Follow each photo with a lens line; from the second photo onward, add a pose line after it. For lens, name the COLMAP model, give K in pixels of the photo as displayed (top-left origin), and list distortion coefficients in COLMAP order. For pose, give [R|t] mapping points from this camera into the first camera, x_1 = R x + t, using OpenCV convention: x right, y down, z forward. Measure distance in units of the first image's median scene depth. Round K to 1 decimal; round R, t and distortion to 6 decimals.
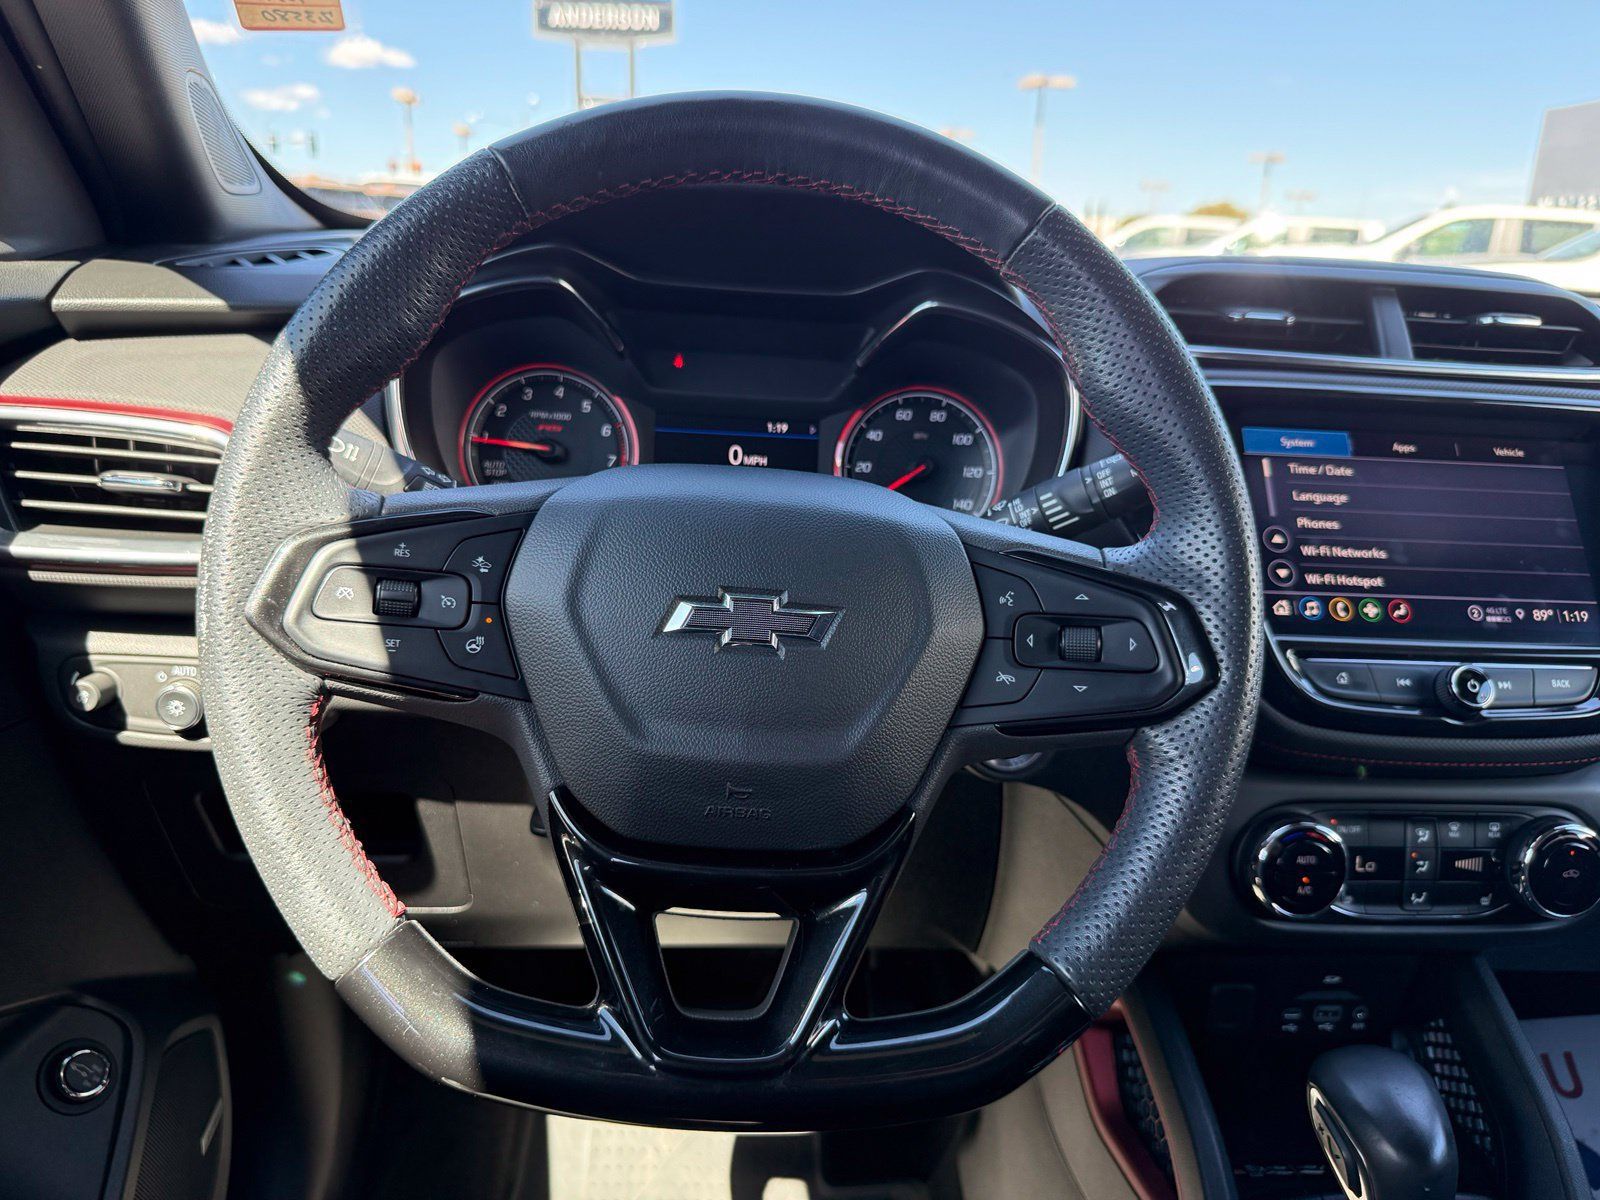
lens RADIAL K [[1149.7, 0, 800.0], [0, 1149.7, 600.0], [0, 0, 1]] dist [0.032594, -0.047084]
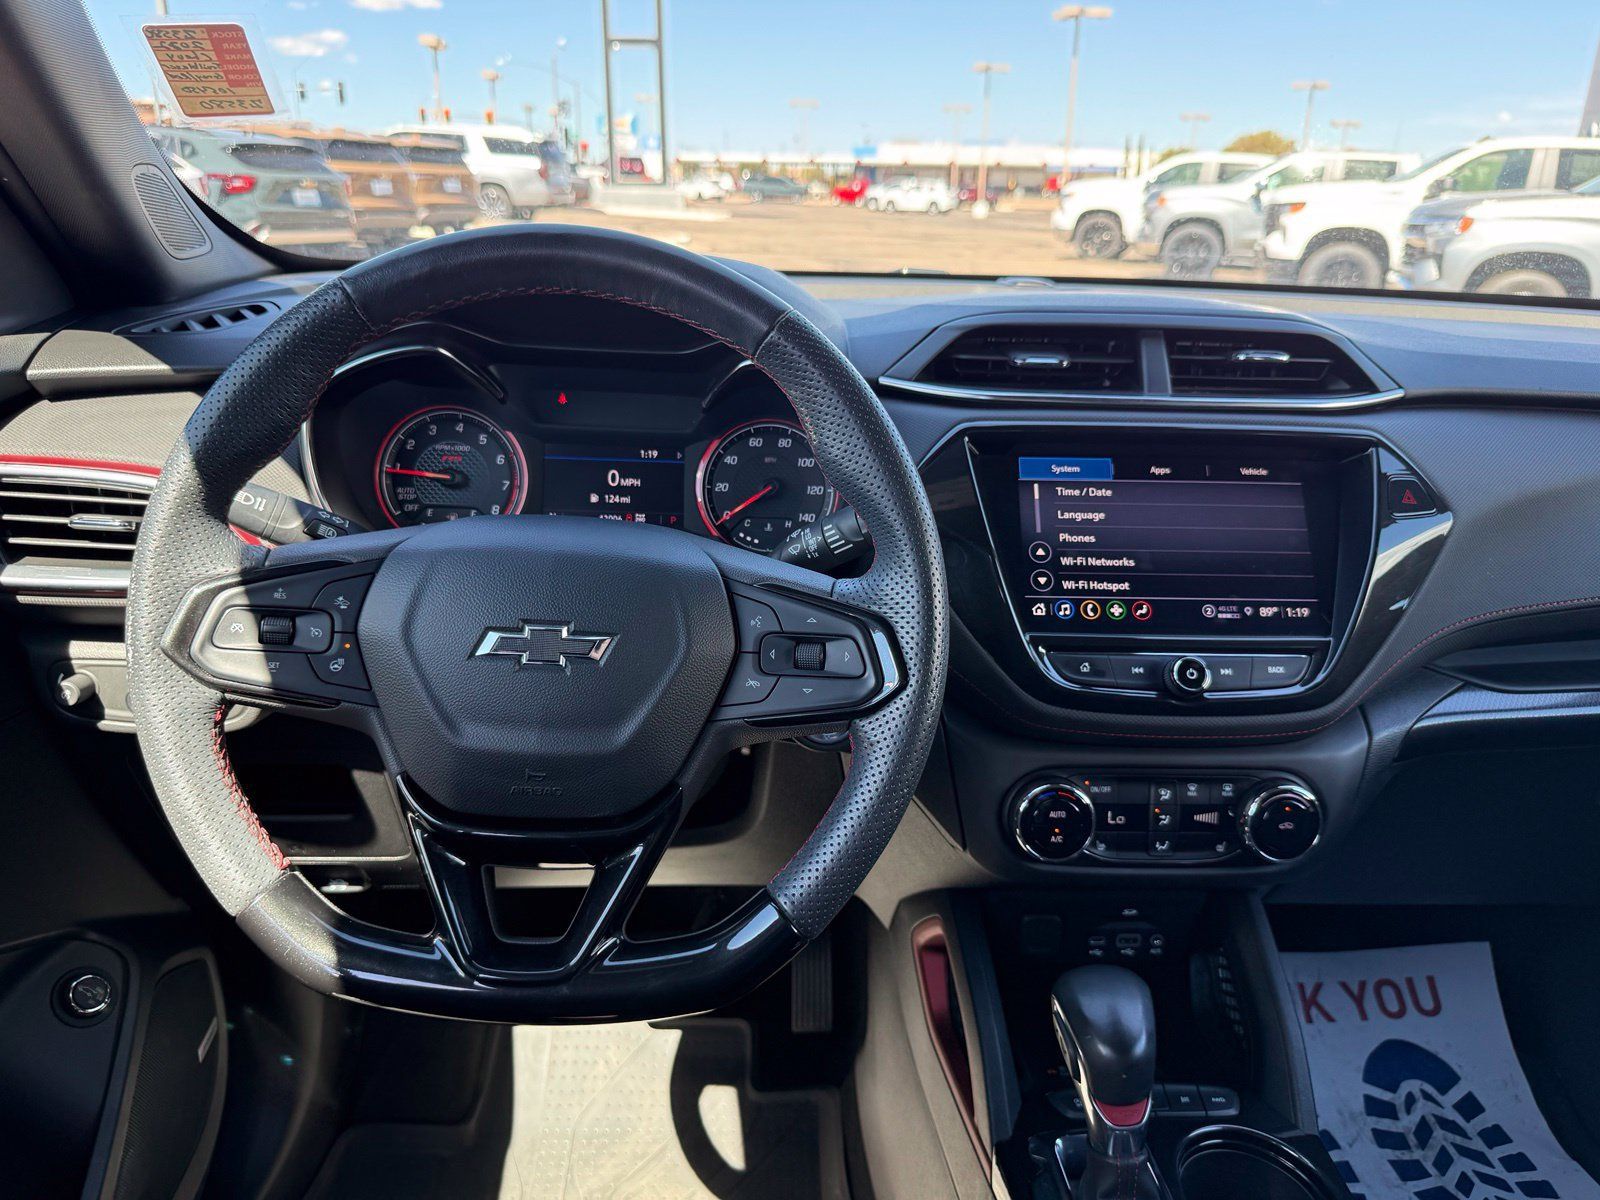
lens RADIAL K [[1124.3, 0, 795.1], [0, 1124.3, 614.2], [0, 0, 1]] dist [0.020846, -0.034678]
pose [[0.999769, -0.012033, -0.017814, 0.180600], [0.012992, 0.998415, 0.054761, -0.056792], [0.017127, -0.054980, 0.998341, -0.186702]]
